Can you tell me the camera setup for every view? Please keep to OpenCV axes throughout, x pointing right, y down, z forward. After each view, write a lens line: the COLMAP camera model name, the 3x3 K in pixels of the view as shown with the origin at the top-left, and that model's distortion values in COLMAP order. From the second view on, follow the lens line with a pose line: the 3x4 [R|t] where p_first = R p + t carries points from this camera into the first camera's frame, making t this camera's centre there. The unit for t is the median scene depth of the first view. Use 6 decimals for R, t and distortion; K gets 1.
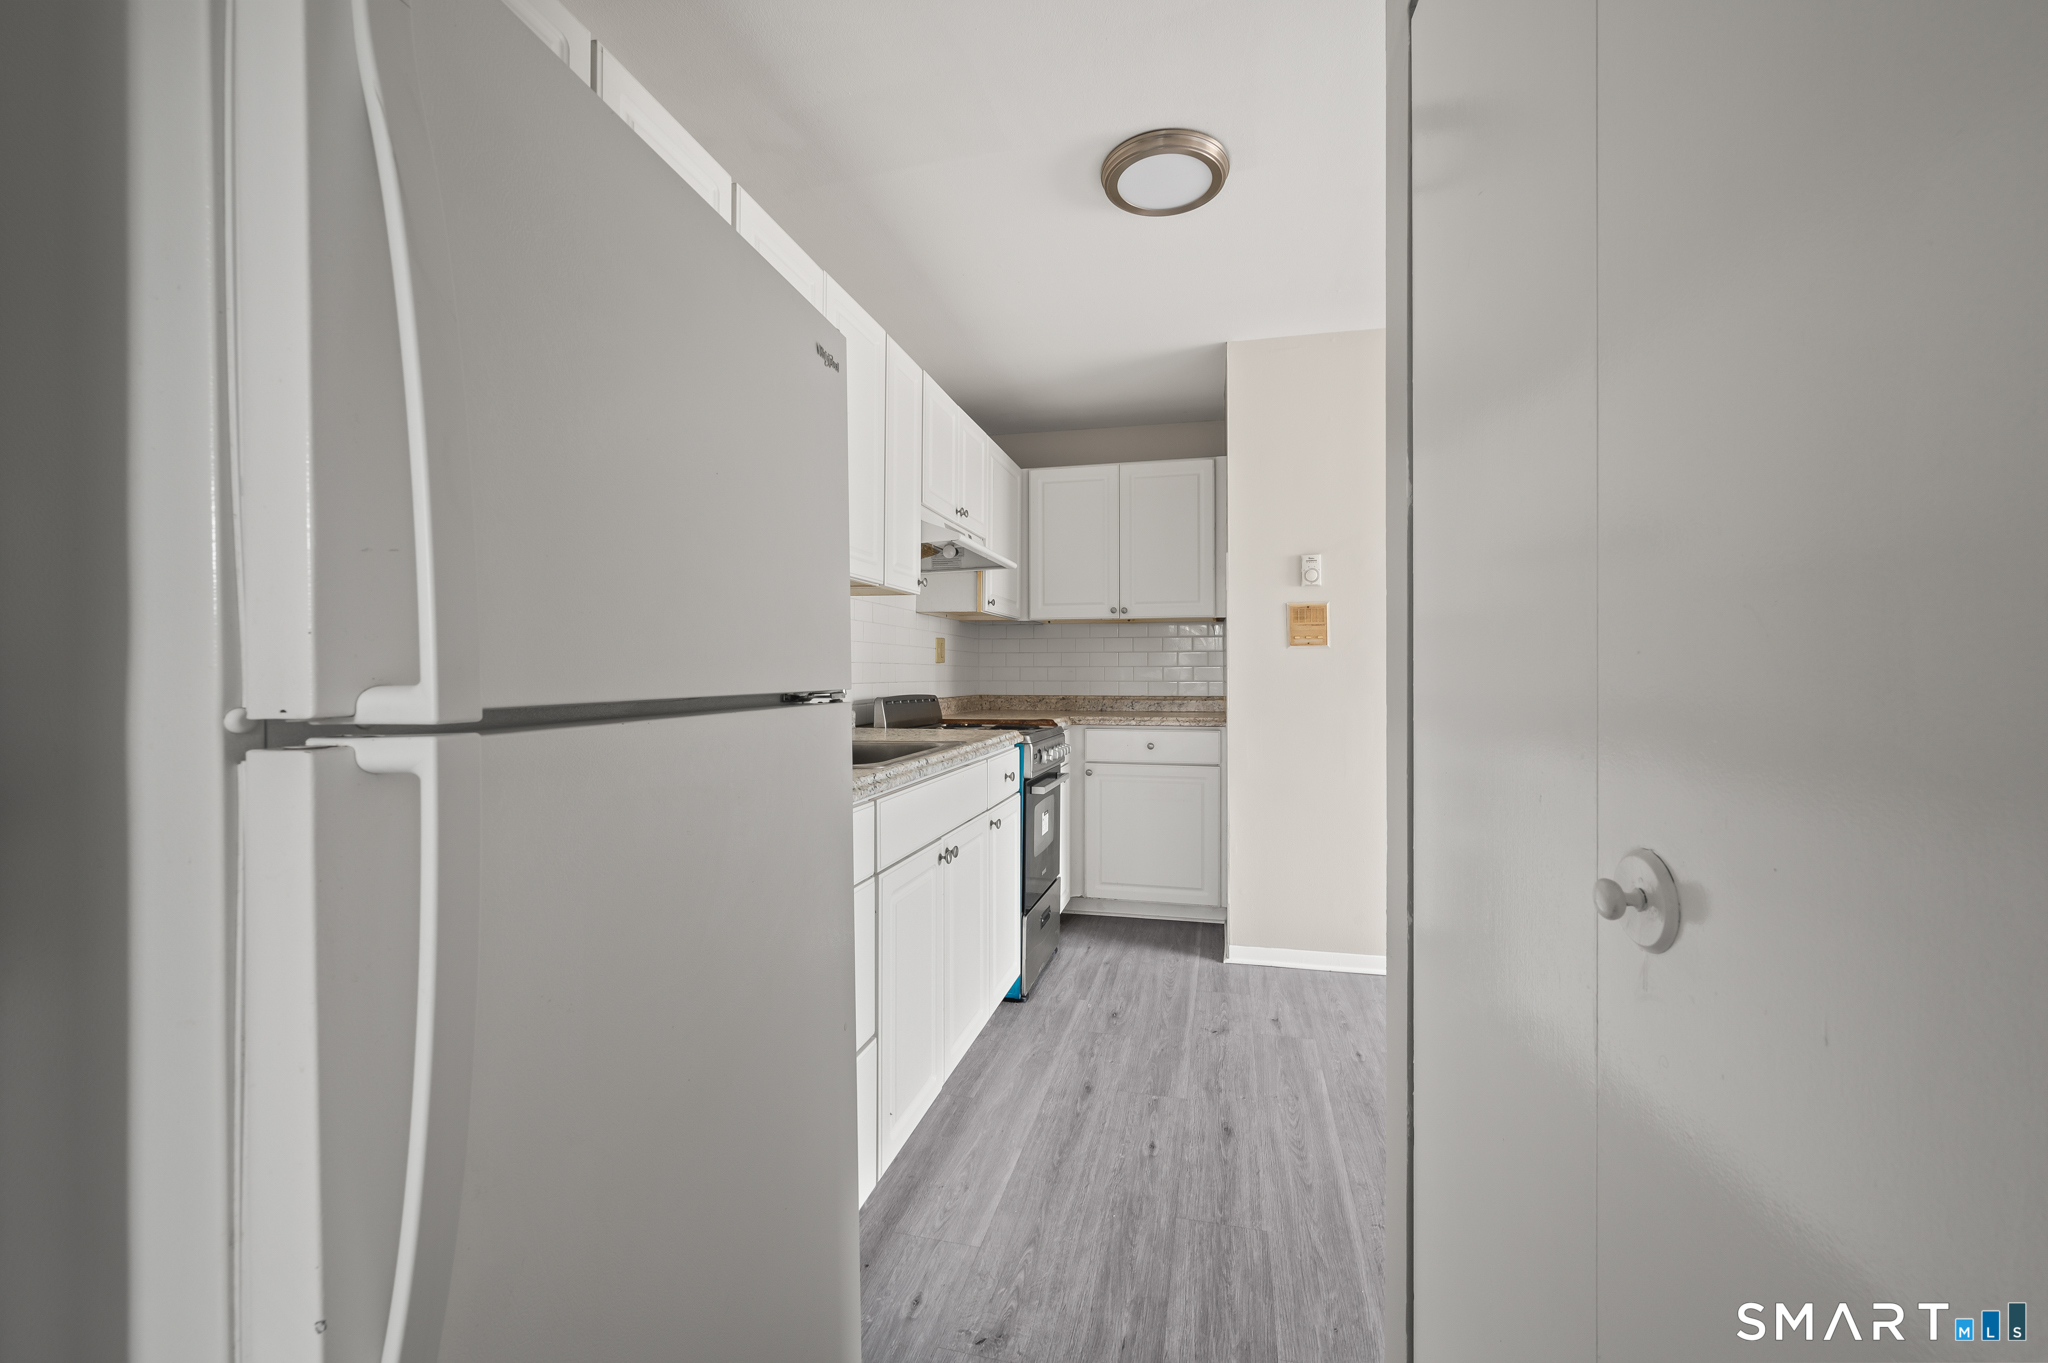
lens RADIAL K [[807.9, 0, 1024.2], [0, 807.9, 672.3], [0, 0, 1]] dist [0.000782, 0.000088]
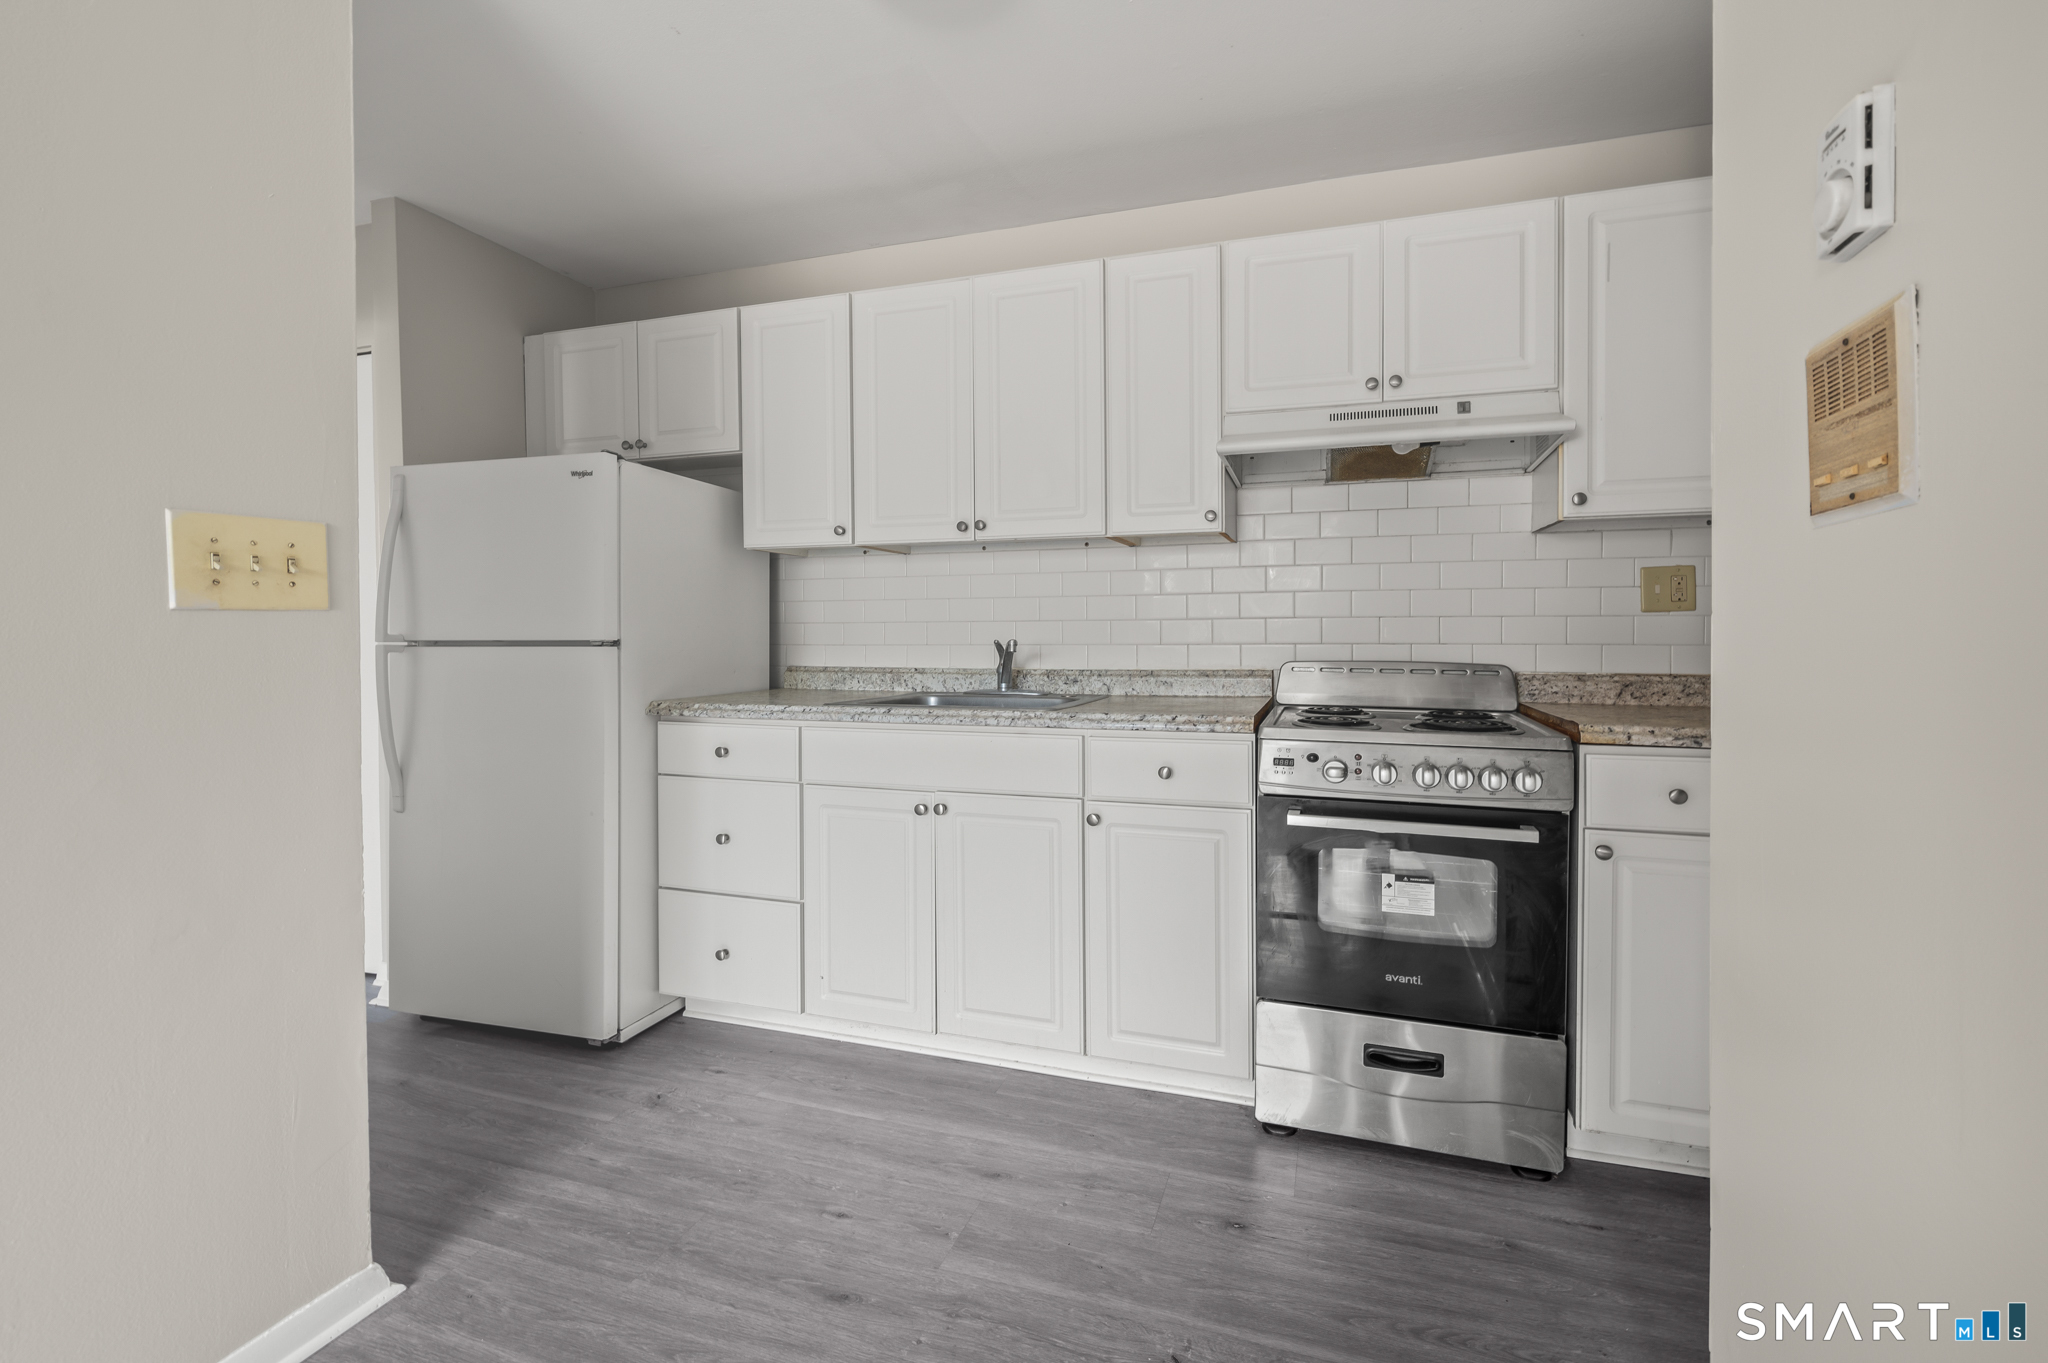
lens RADIAL K [[817.7, 0, 1083.5], [0, 817.7, 641.6], [0, 0, 1]] dist [-0.000240, -0.000308]
pose [[-0.030224, 0.009962, -0.999494, 0.654878], [0.001799, 0.999949, 0.009912, 0.003787], [0.999542, -0.001499, -0.030240, 0.862920]]
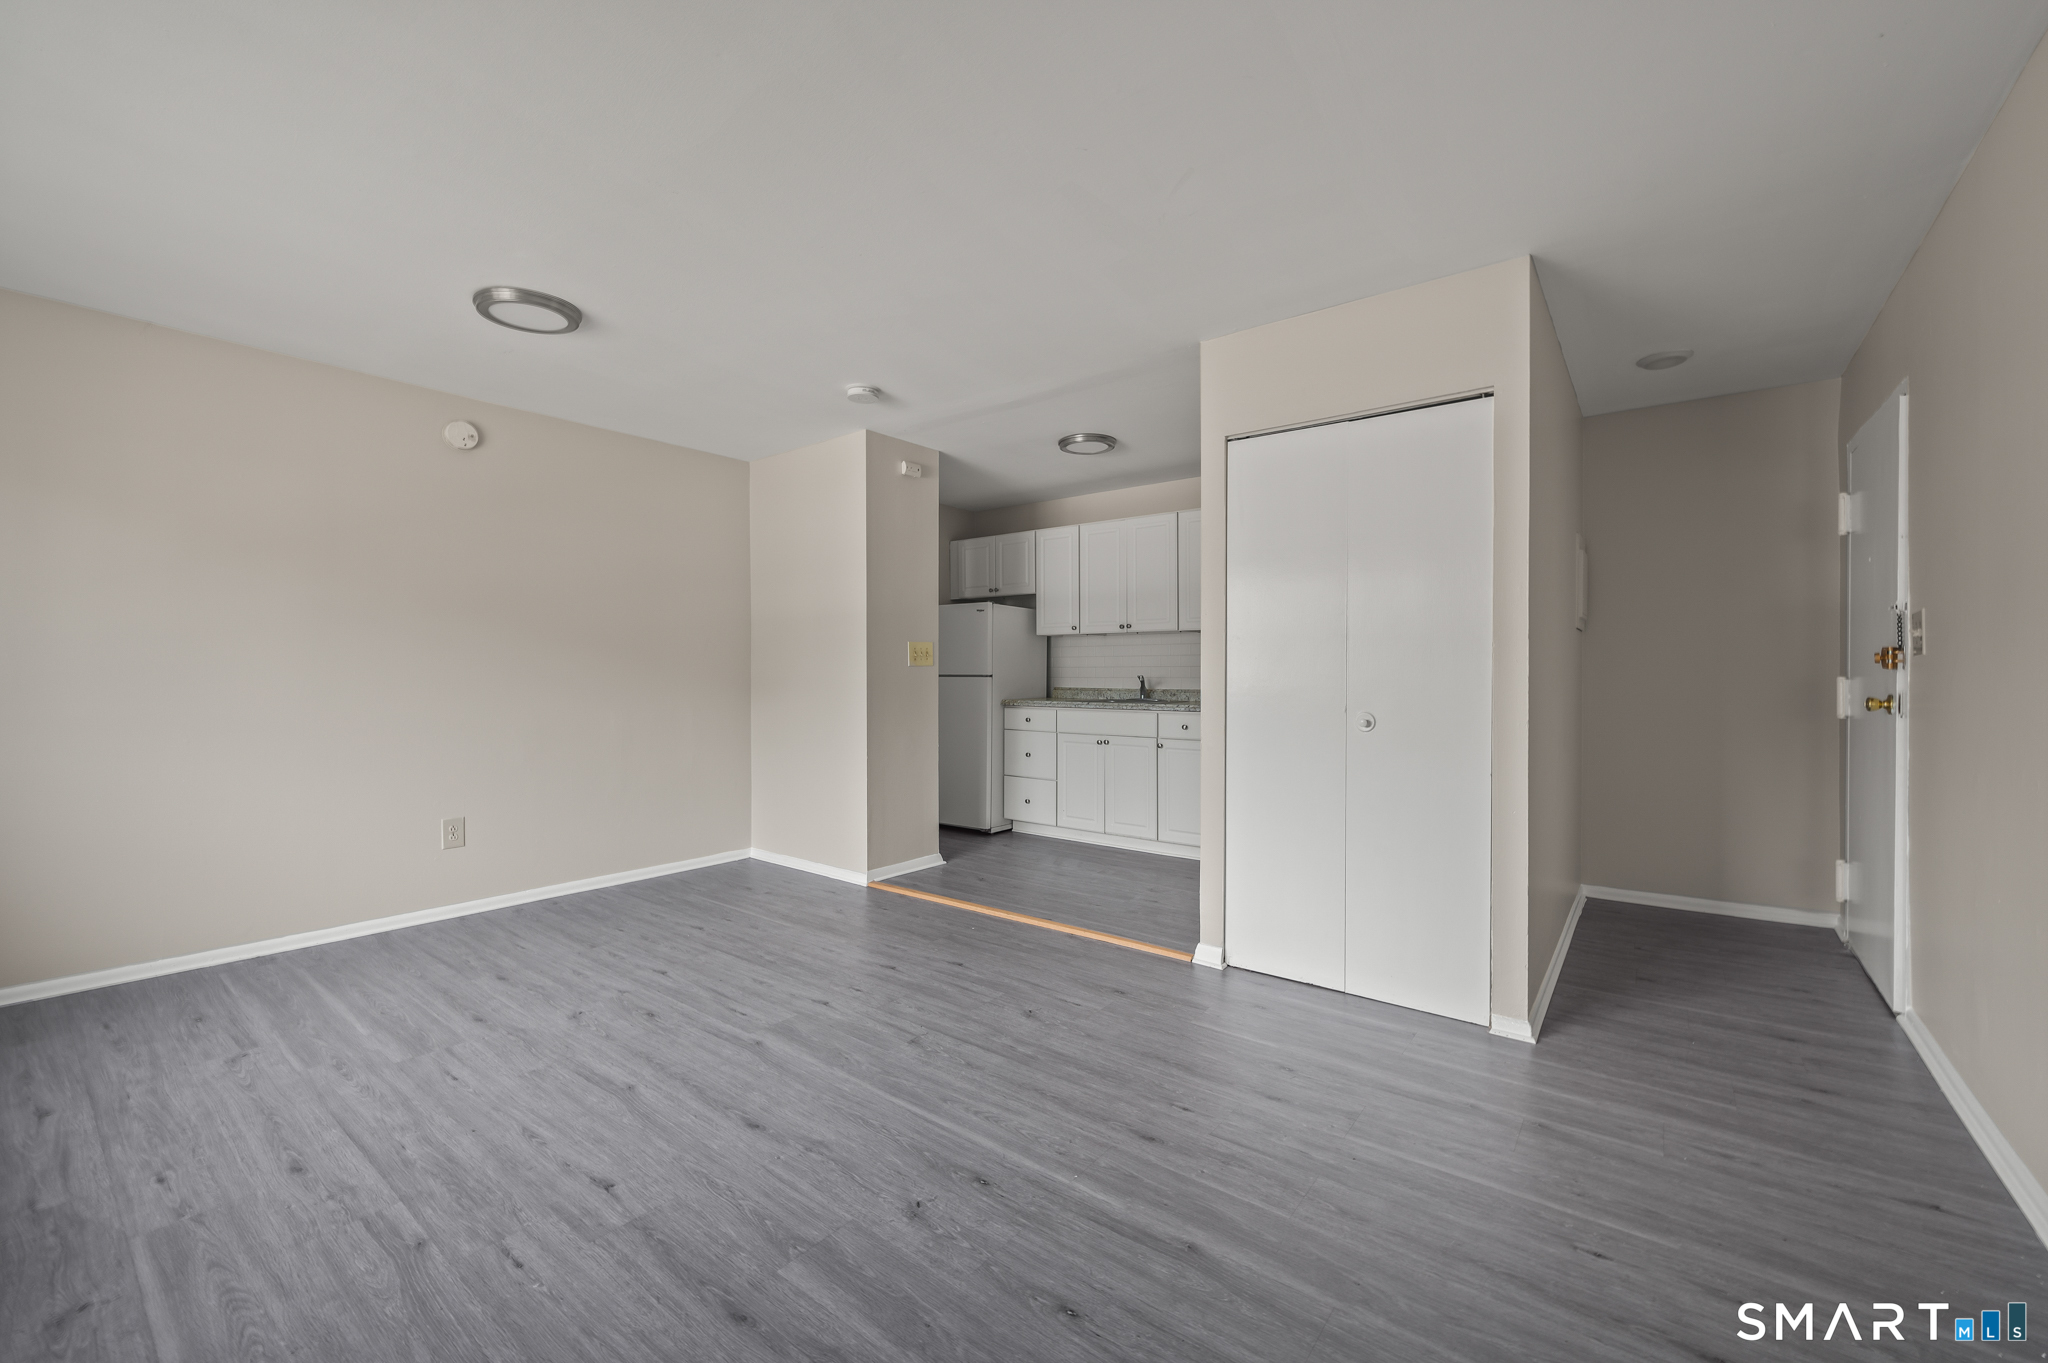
lens RADIAL K [[829.8, 0, 1077.6], [0, 829.8, 676.8], [0, 0, 1]] dist [0.000193, 0.000601]
pose [[-0.371734, 0.008691, -0.928298, 1.691693], [0.000628, 0.999958, 0.009111, -0.005543], [0.928339, 0.002804, -0.371724, 1.346615]]
